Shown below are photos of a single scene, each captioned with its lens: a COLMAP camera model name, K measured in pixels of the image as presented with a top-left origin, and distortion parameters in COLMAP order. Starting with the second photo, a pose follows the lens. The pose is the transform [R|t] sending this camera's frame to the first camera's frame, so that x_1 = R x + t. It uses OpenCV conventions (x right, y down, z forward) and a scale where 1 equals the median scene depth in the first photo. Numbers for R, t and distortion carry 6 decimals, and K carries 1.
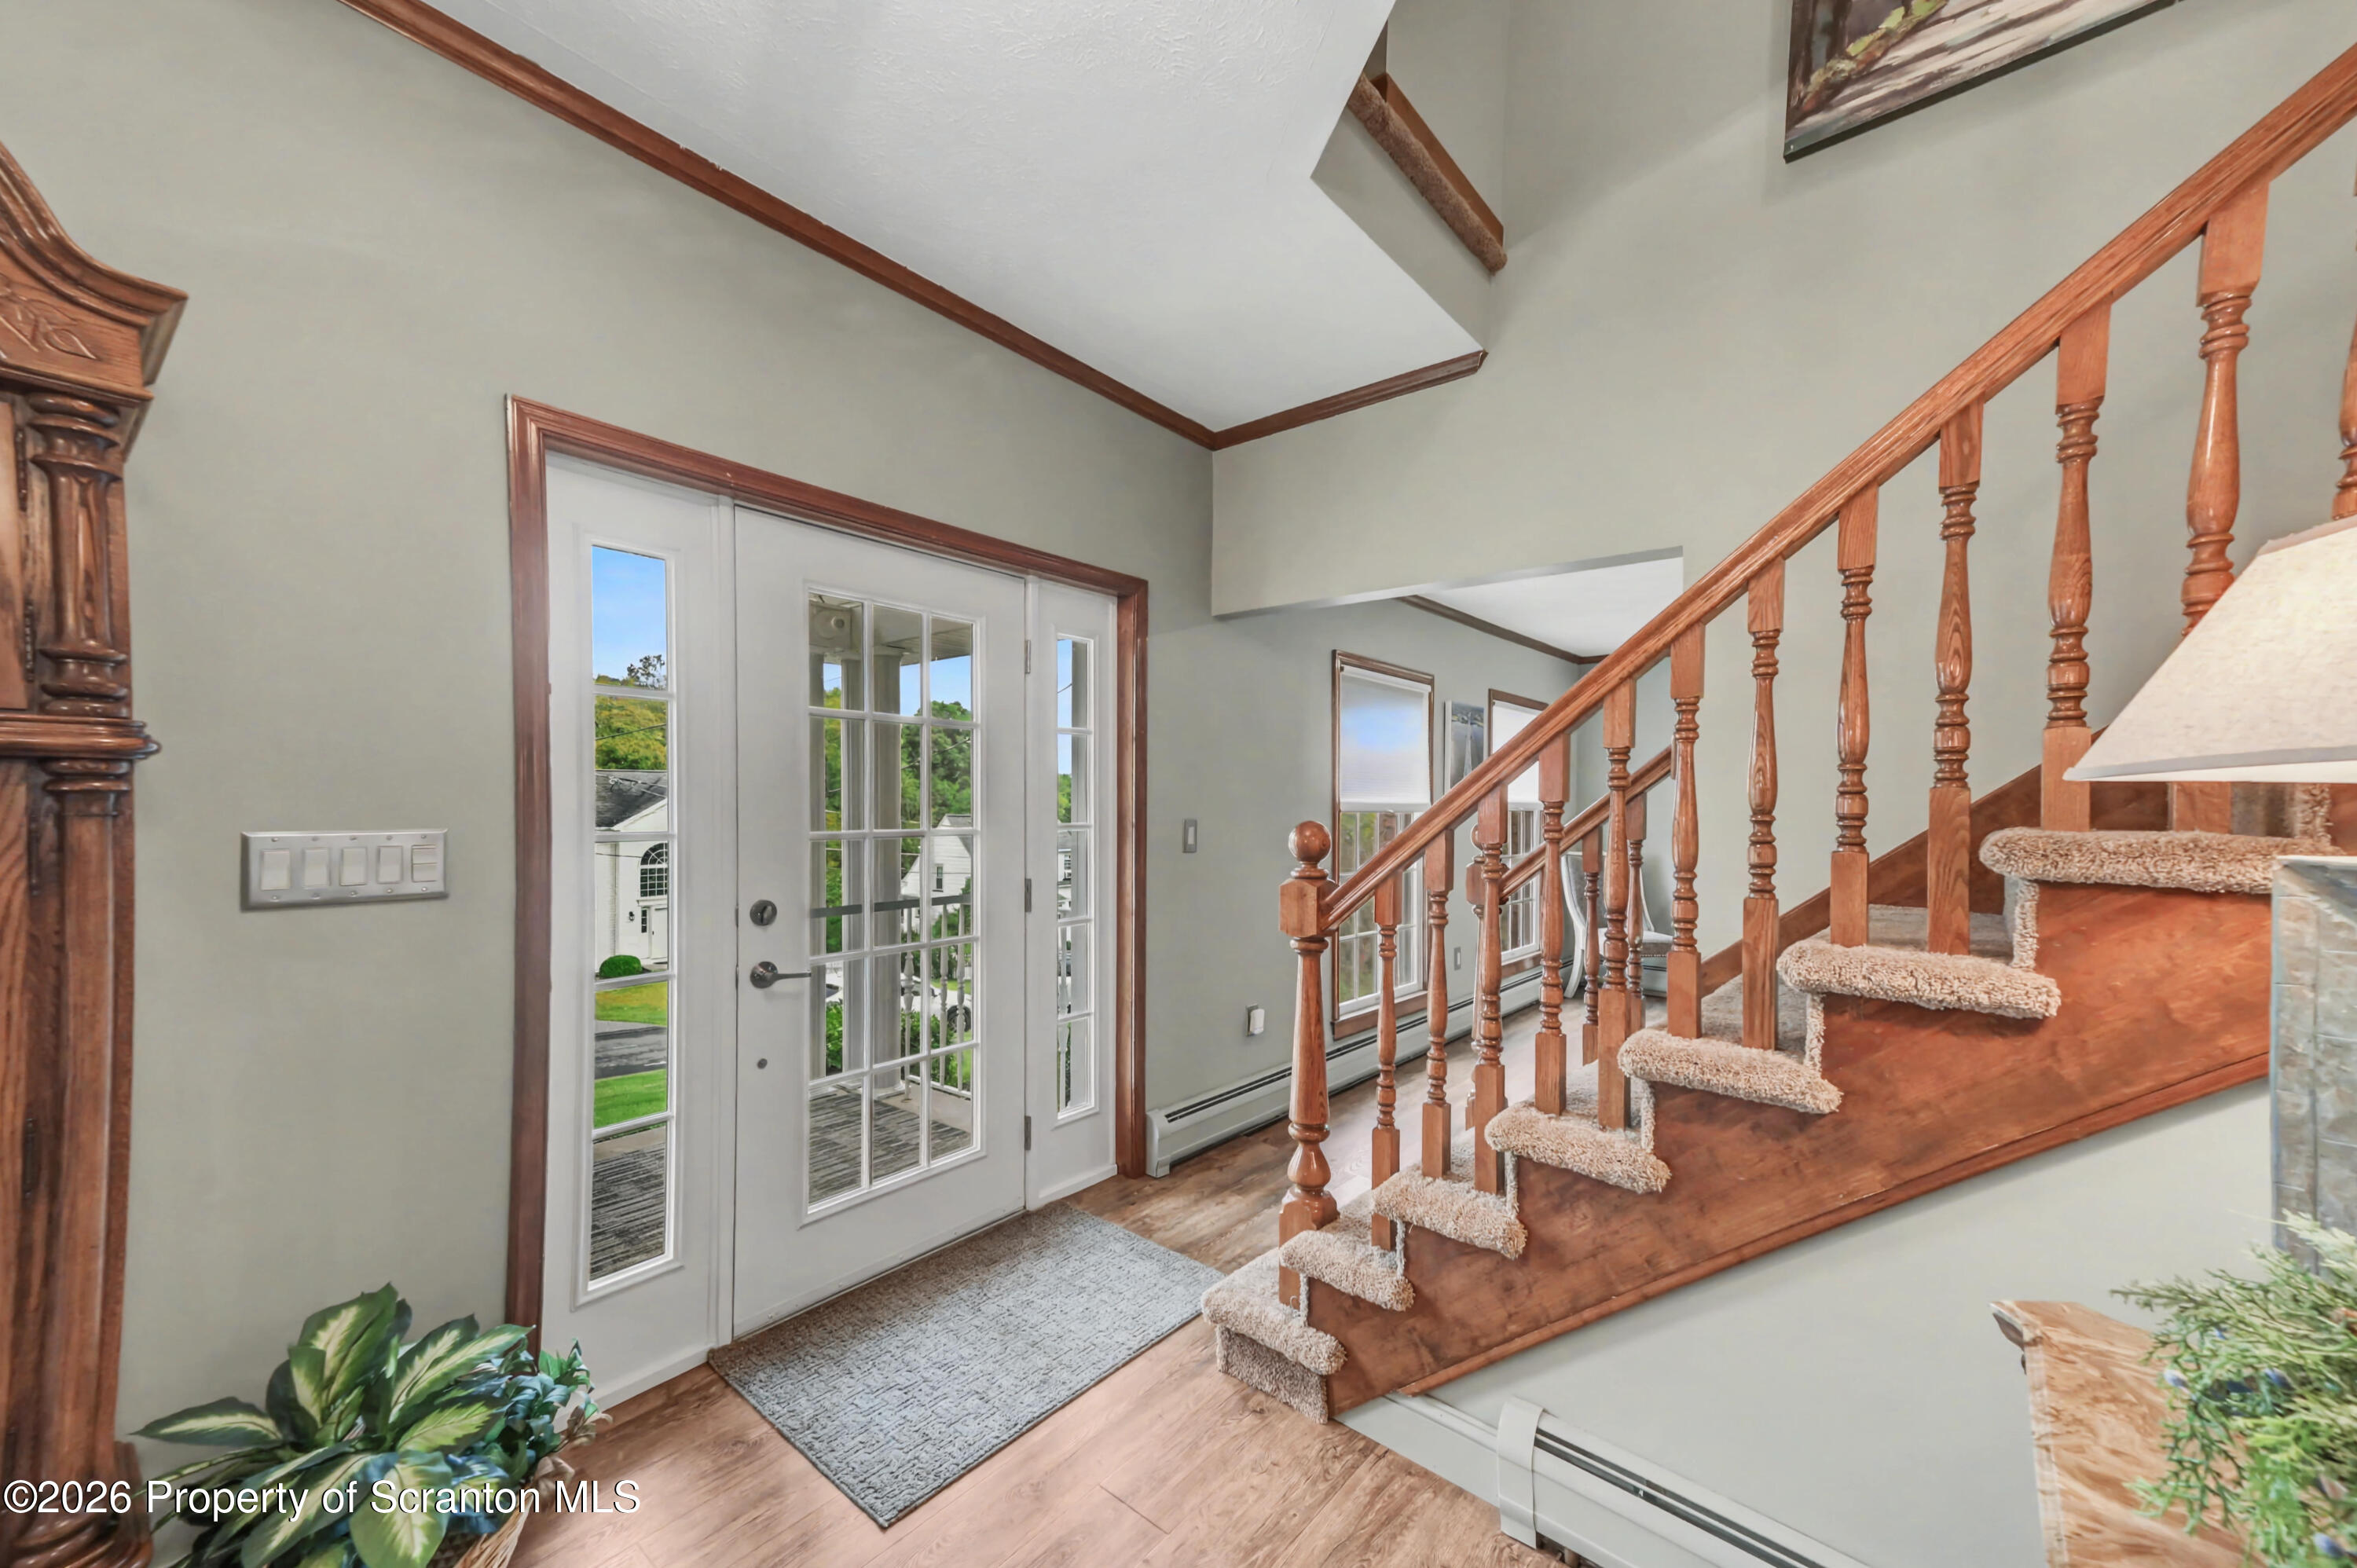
lens RADIAL K [[924.8, 0, 1177.8], [0, 924.8, 811.5], [0, 0, 1]] dist [0.058201, 0.000198]
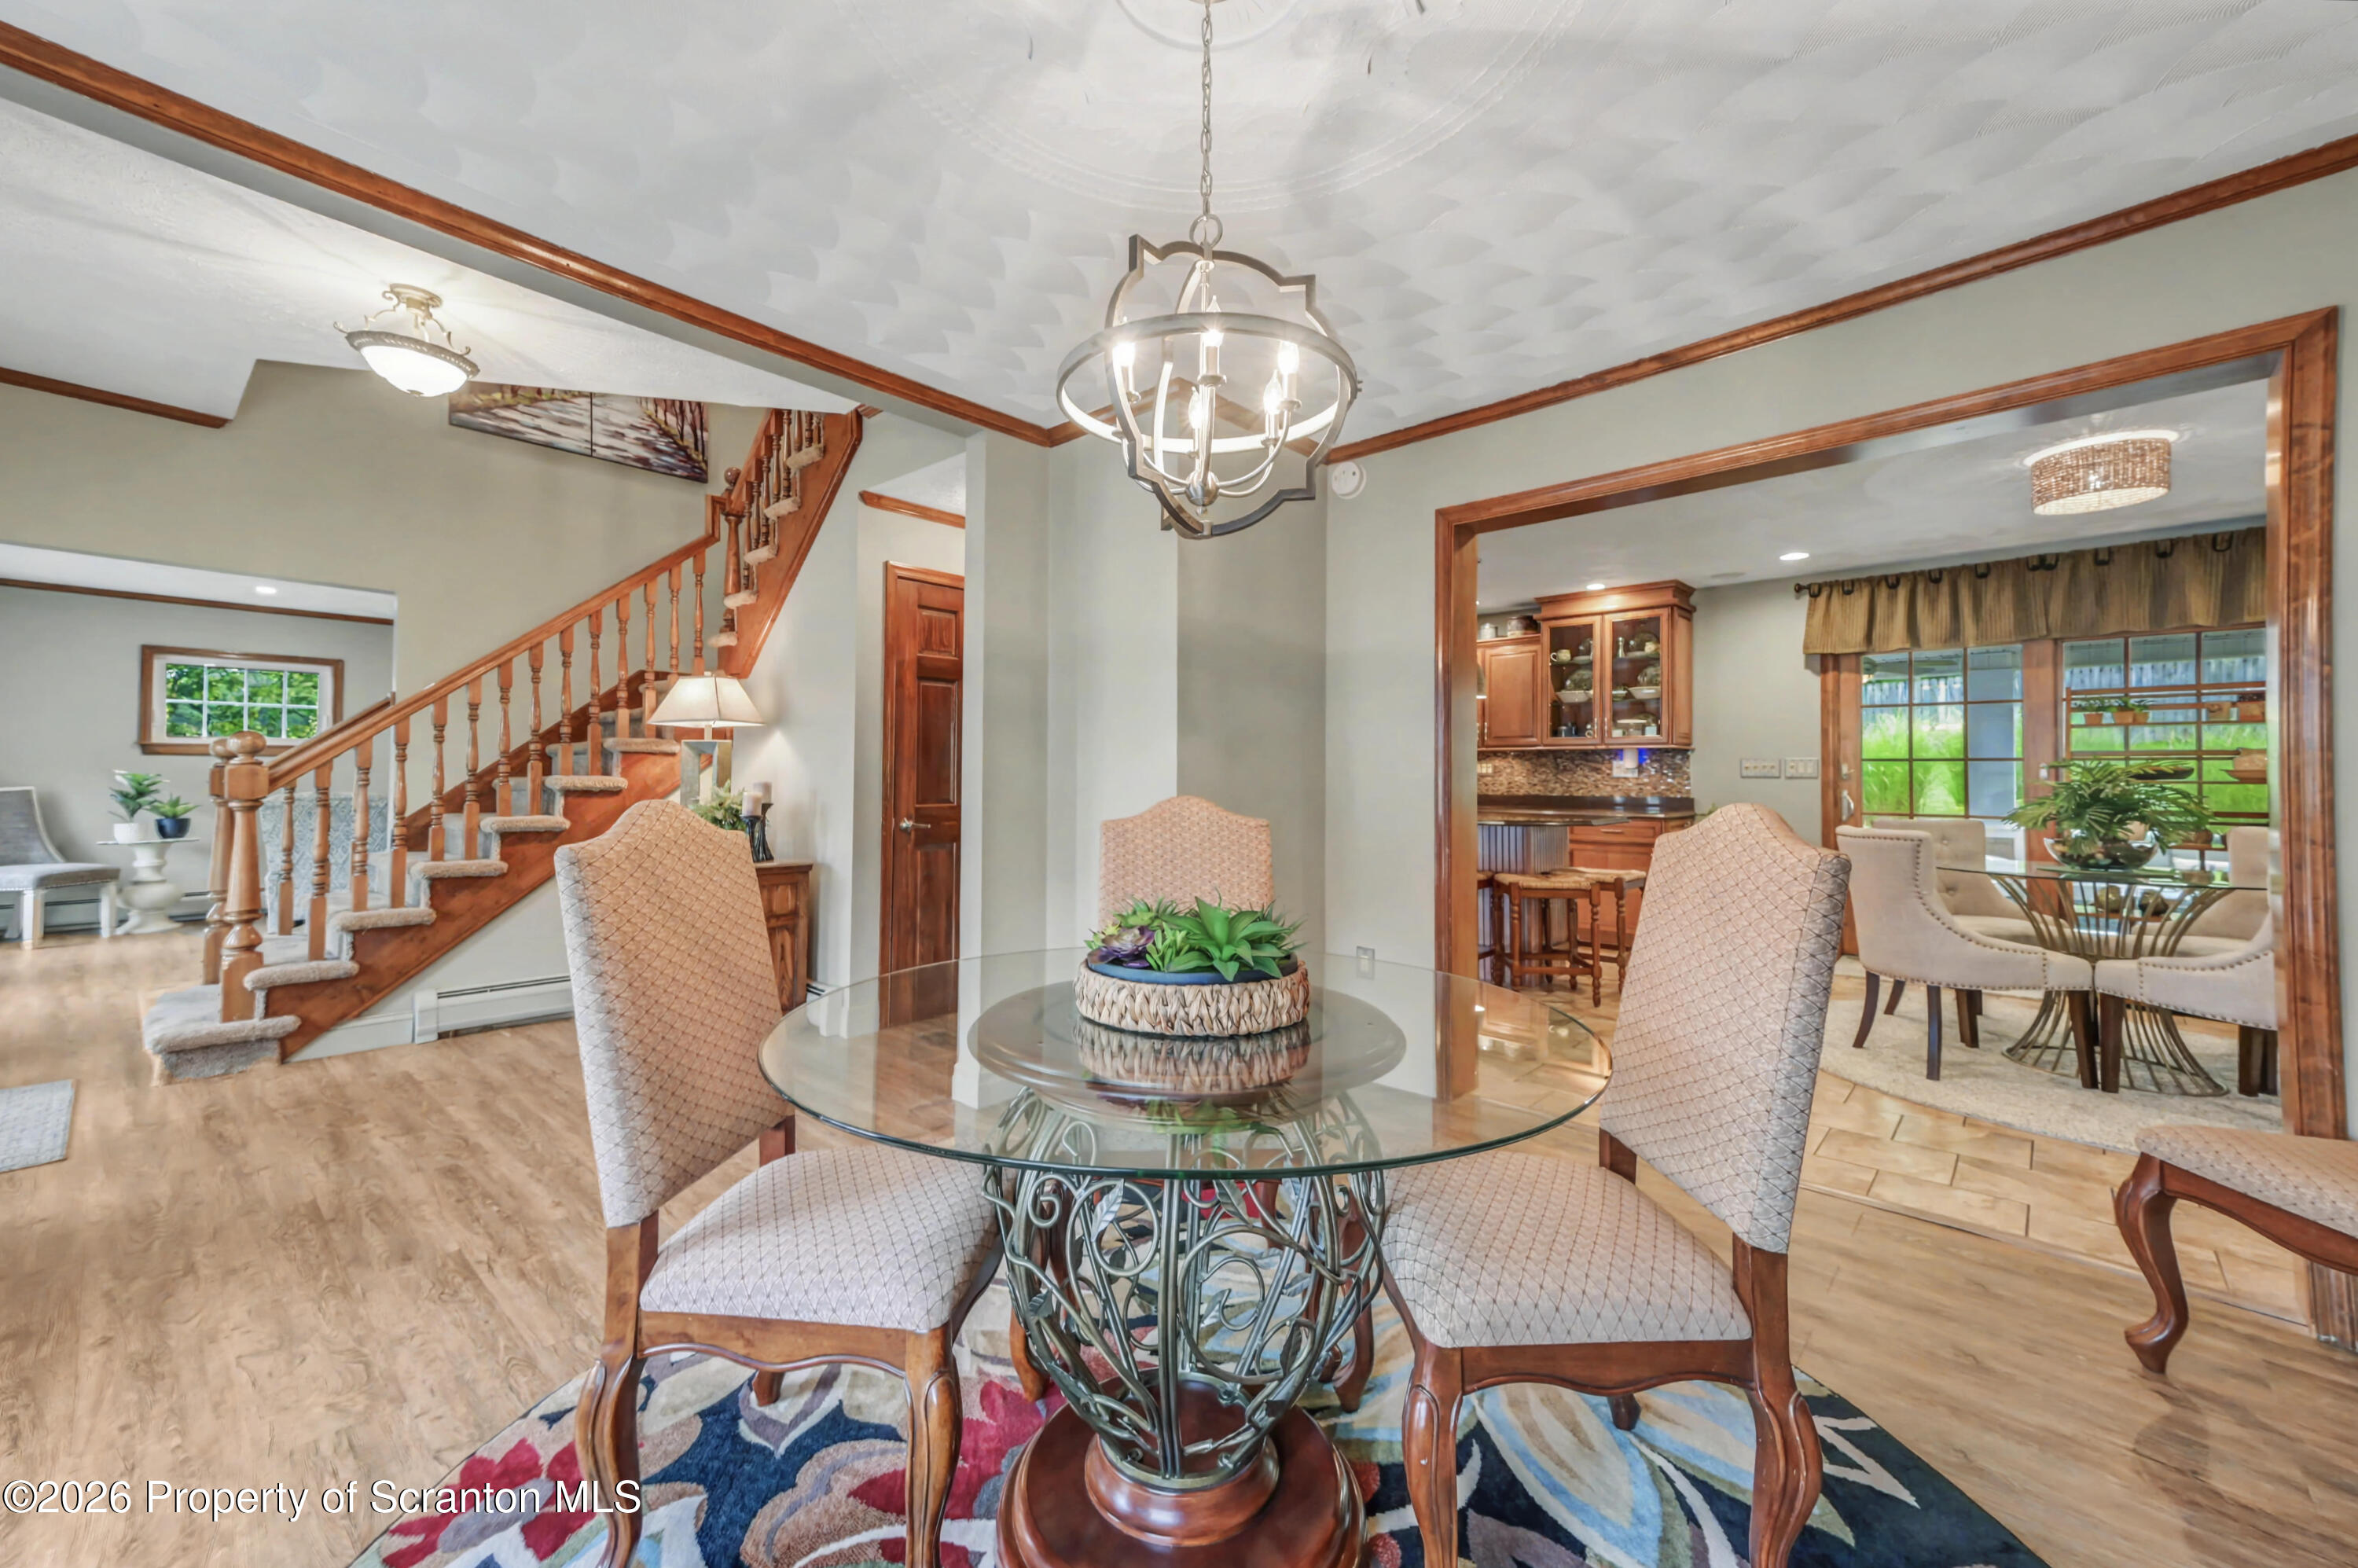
lens RADIAL K [[913.7, 0, 1173.9], [0, 913.7, 765.0], [0, 0, 1]] dist [0.052221, -0.000028]
pose [[0.058499, 0.006561, 0.998266, -1.947170], [0.005749, 0.999960, -0.006909, 0.125374], [-0.998271, 0.006143, 0.058458, -0.996582]]
